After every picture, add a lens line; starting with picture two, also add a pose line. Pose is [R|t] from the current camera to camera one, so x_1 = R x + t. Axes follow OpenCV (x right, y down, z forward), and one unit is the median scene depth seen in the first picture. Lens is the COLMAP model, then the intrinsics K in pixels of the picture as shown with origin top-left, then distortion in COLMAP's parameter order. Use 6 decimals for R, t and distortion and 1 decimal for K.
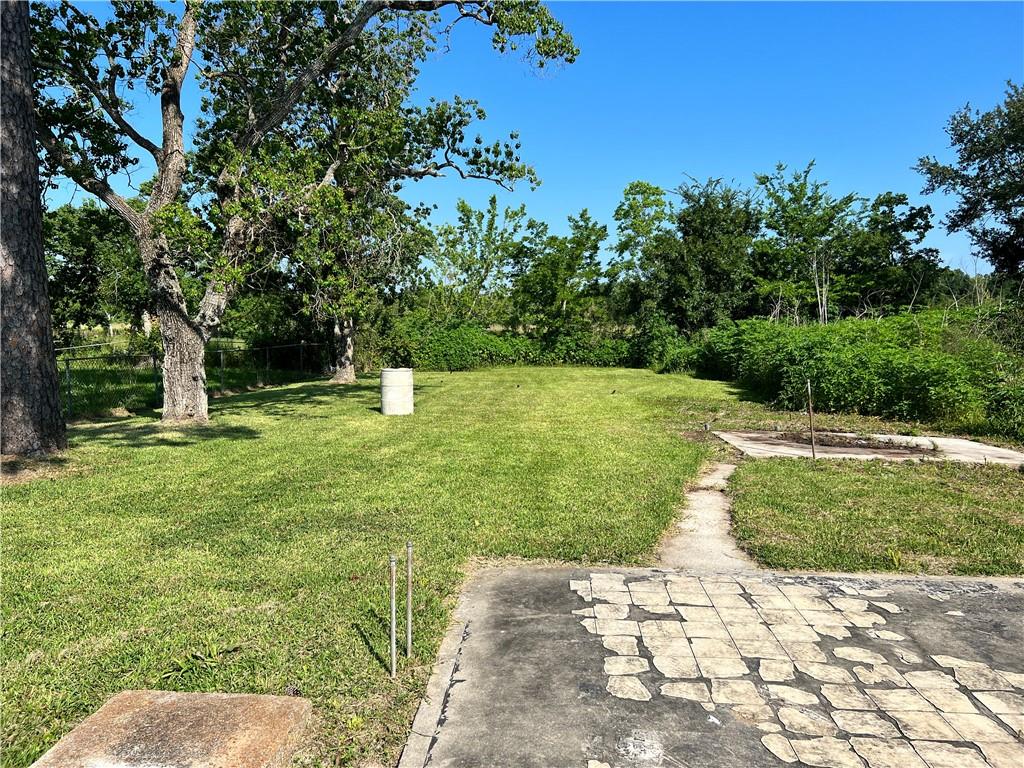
lens RADIAL K [[776.5, 0, 516.3], [0, 776.5, 399.0], [0, 0, 1]] dist [0.057951, -0.061012]
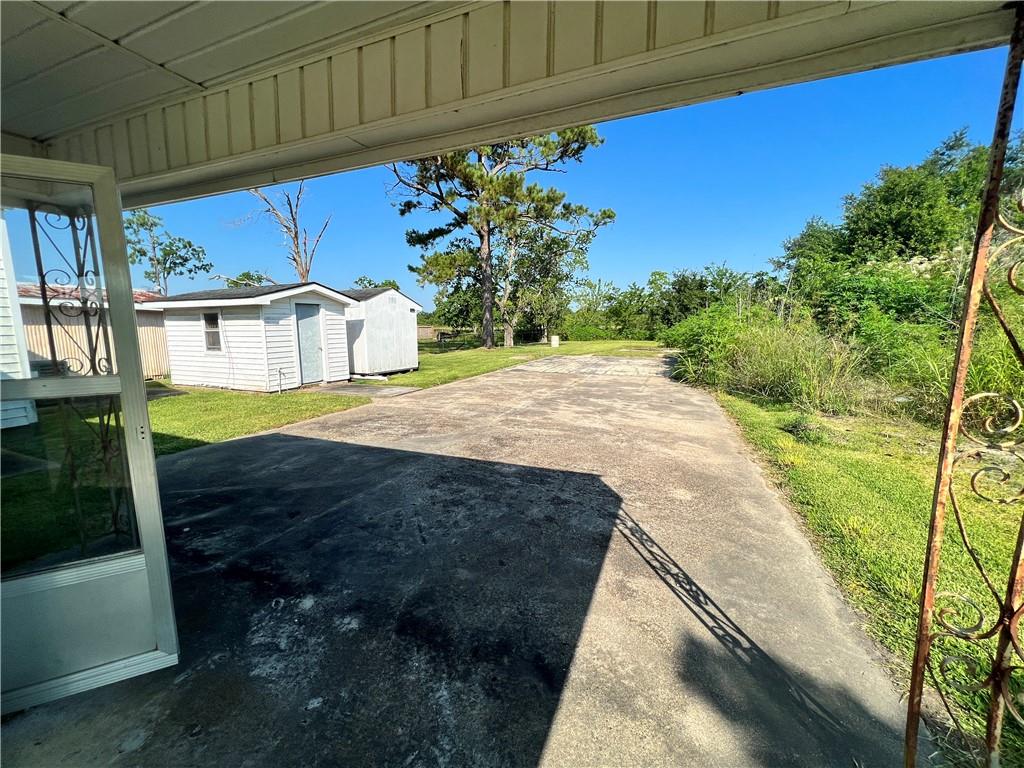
lens RADIAL K [[413.9, 0, 509.5], [0, 413.9, 383.3], [0, 0, 1]] dist [0.000361, -0.000035]
pose [[0.950282, 0.034754, -0.309445, 0.138440], [-0.021753, 0.998734, 0.045367, 0.052578], [0.310630, -0.036380, 0.949834, -0.527581]]
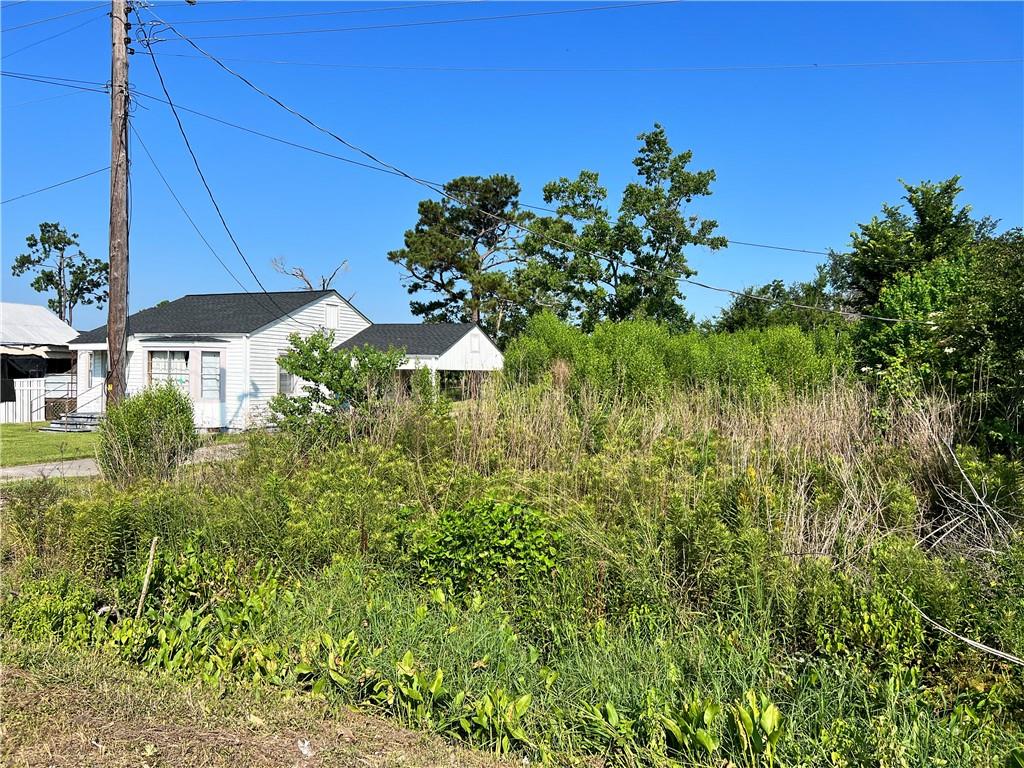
lens RADIAL K [[776.5, 0, 516.3], [0, 776.5, 399.0], [0, 0, 1]] dist [0.057951, -0.061012]
pose [[0.944520, 0.024331, -0.327553, 0.799521], [-0.047690, 0.996844, -0.063471, 0.184940], [0.324975, 0.075570, 0.942699, -2.074846]]
